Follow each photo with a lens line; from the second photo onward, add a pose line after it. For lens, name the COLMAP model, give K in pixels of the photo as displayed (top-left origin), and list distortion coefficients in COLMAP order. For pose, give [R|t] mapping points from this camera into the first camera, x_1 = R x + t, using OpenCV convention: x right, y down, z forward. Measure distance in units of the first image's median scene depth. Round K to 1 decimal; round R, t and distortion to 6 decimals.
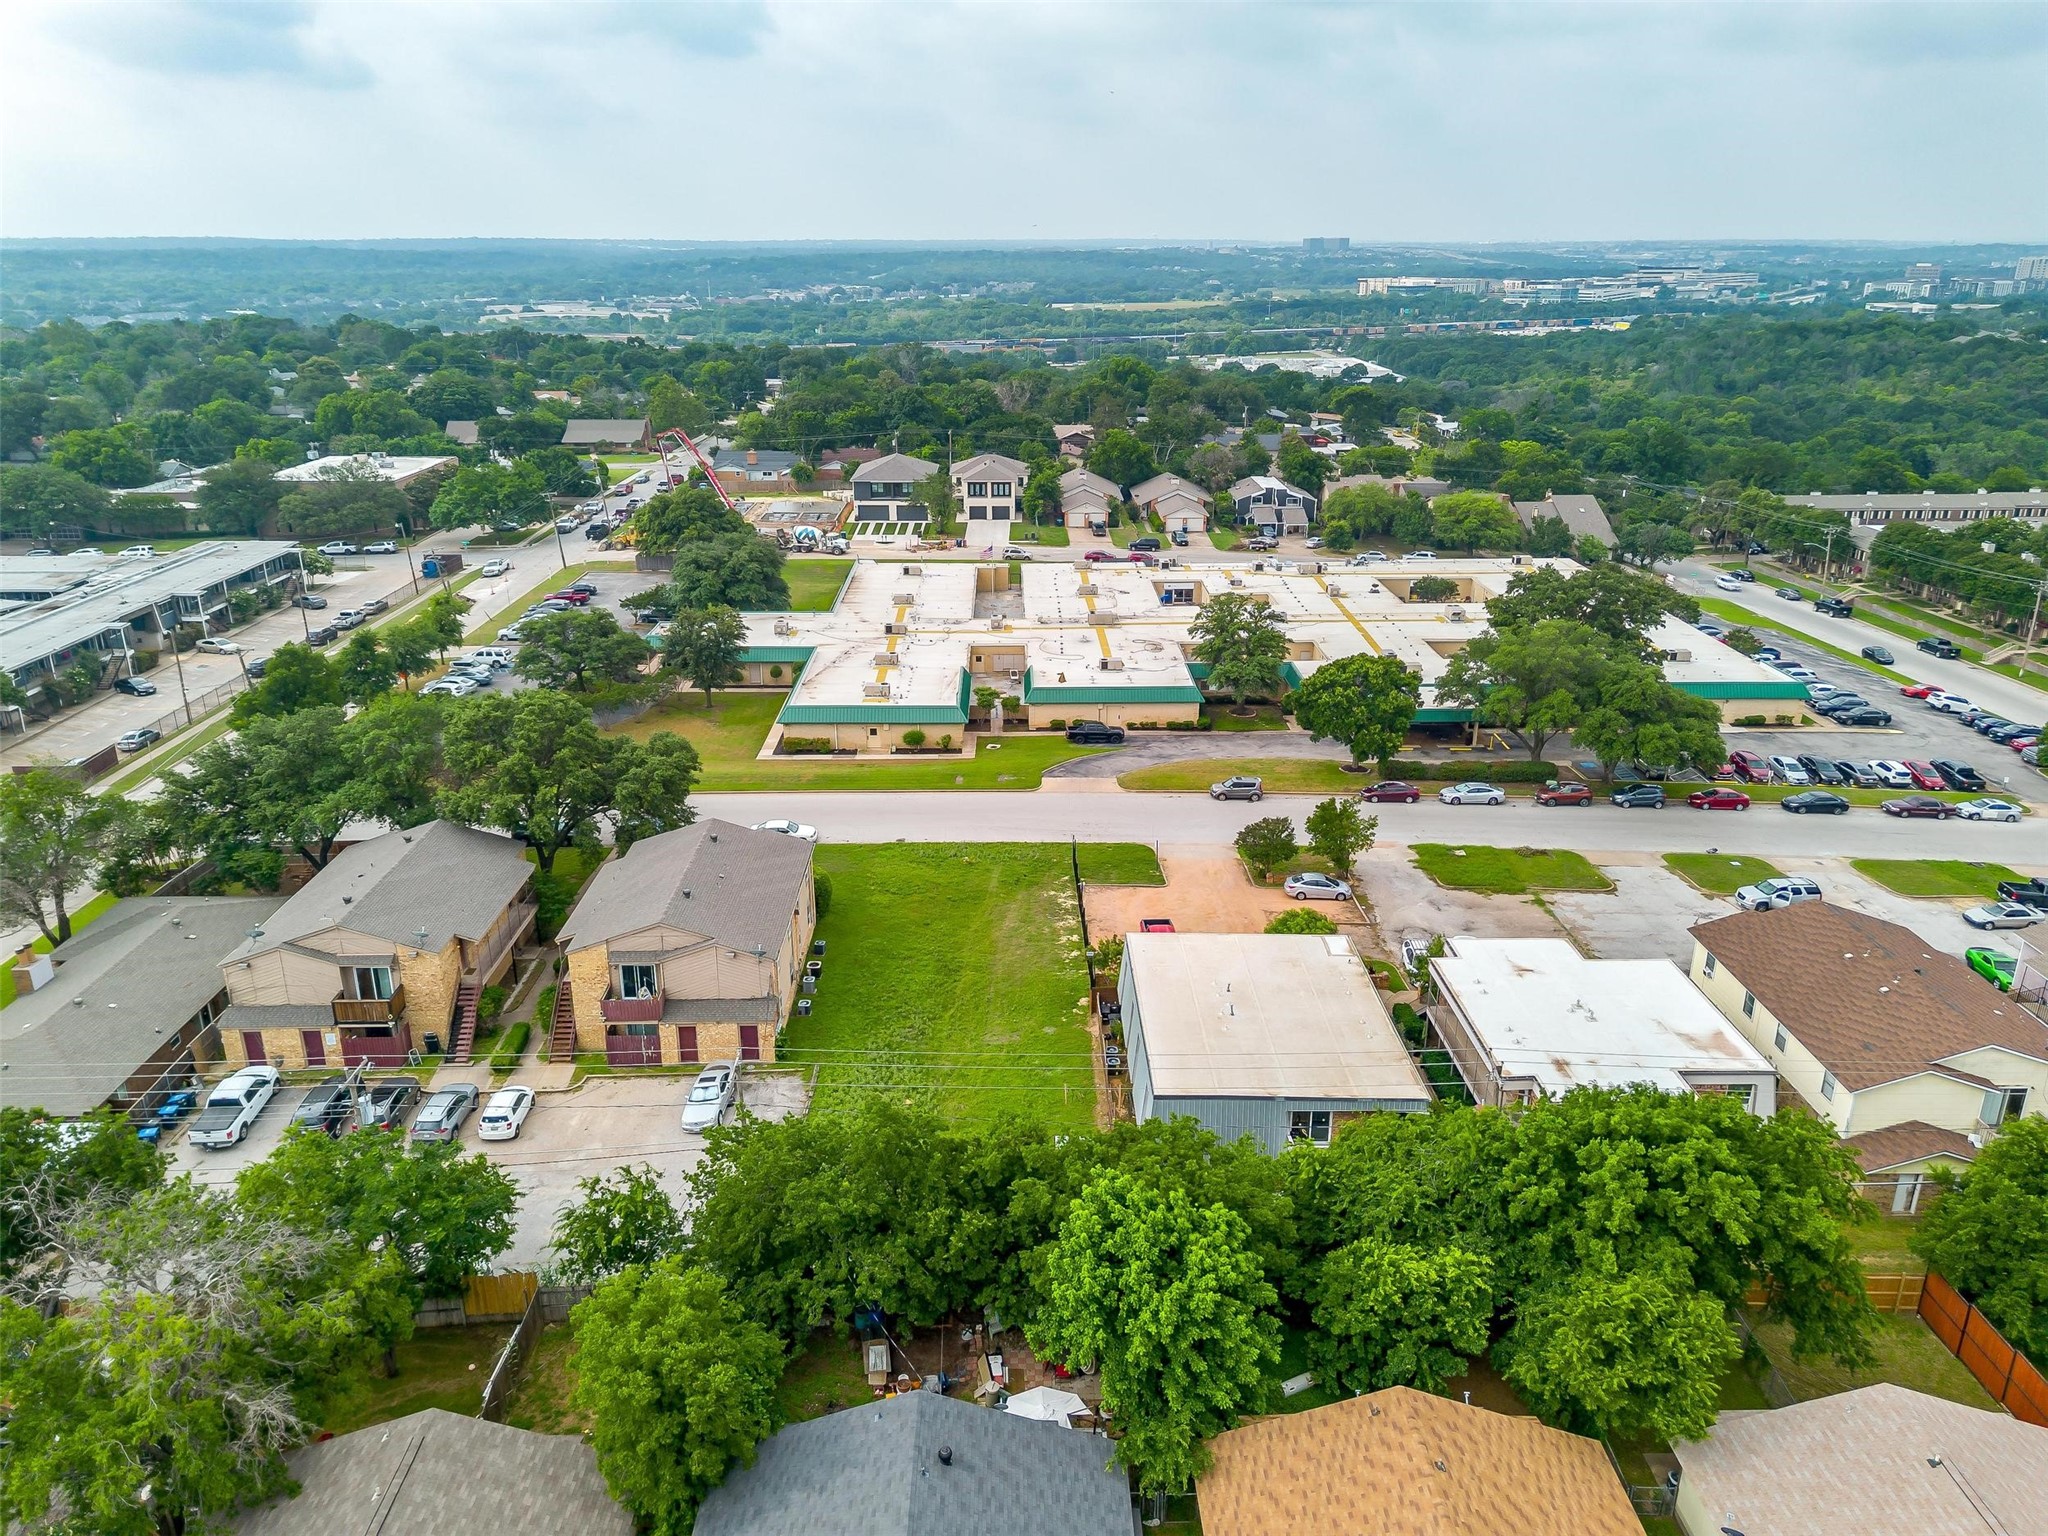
lens RADIAL K [[1437.7, 0, 1021.2], [0, 1437.7, 775.0], [0, 0, 1]] dist [0.078581, -0.097558]
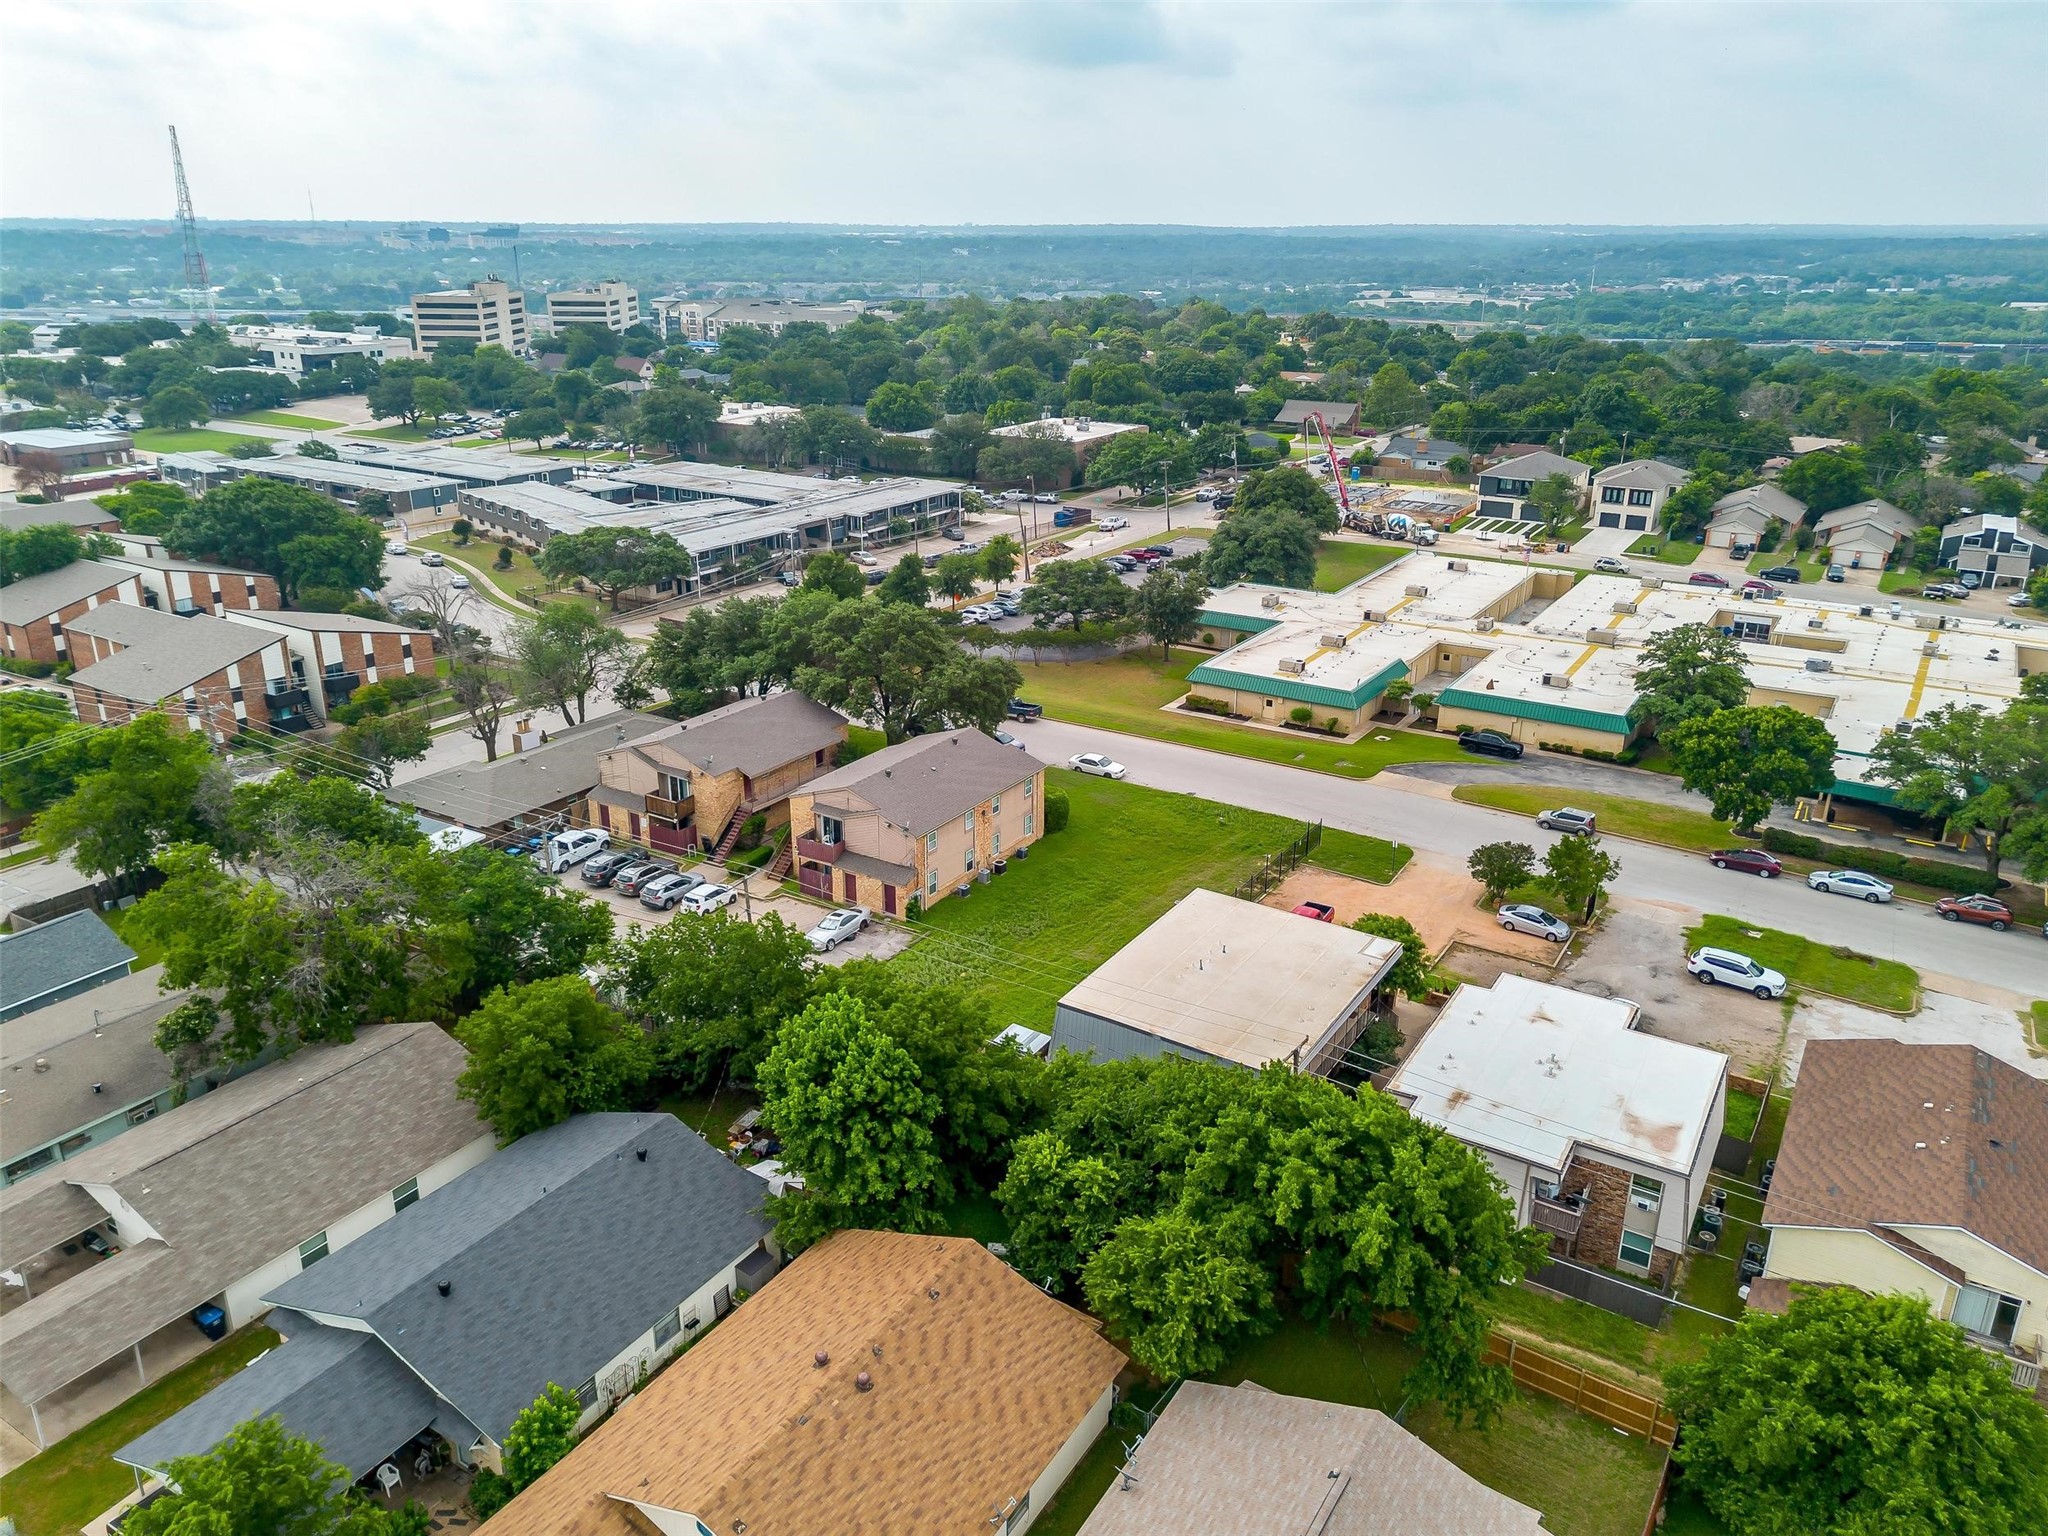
lens RADIAL K [[1468.2, 0, 1024.0], [0, 1468.2, 768.0], [0, 0, 1]] dist [0.072898, -0.094358]
pose [[0.837638, 0.191980, -0.511377, 0.276662], [-0.193051, 0.979830, 0.051626, -0.004218], [0.510974, 0.055478, 0.857804, -0.000296]]
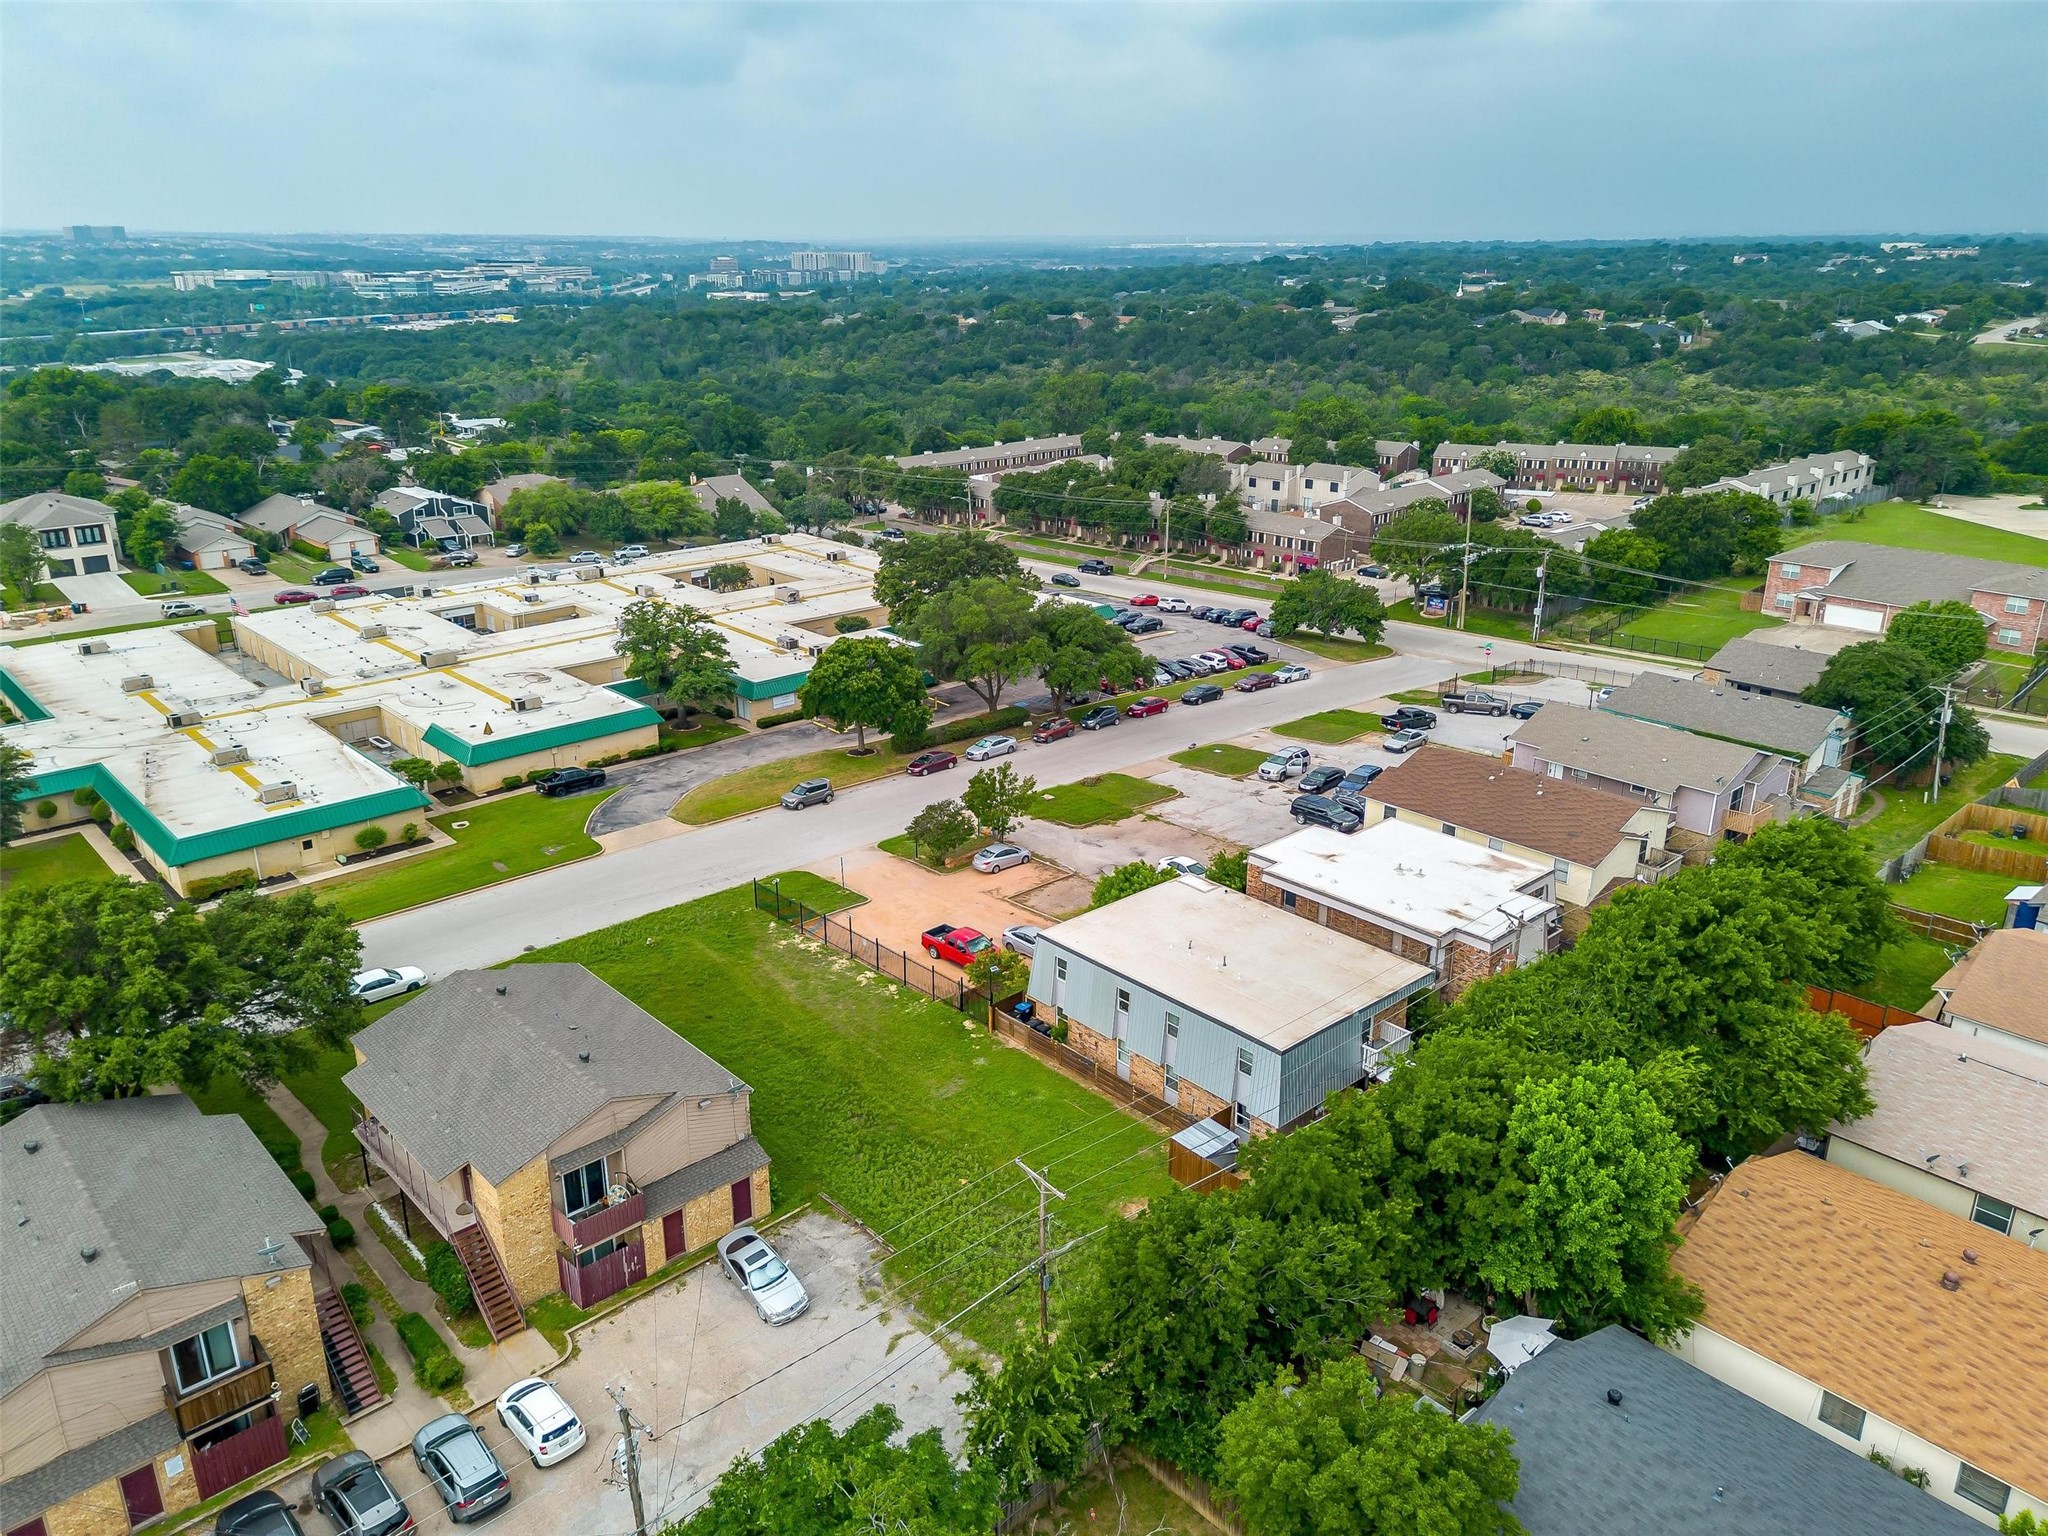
lens RADIAL K [[1468.2, 0, 1024.0], [0, 1468.2, 768.0], [0, 0, 1]] dist [0.072898, -0.094358]
pose [[0.734607, -0.223258, 0.640709, -0.294221], [0.227588, 0.970685, 0.077298, -0.040360], [-0.639184, 0.089034, 0.763883, 0.138071]]
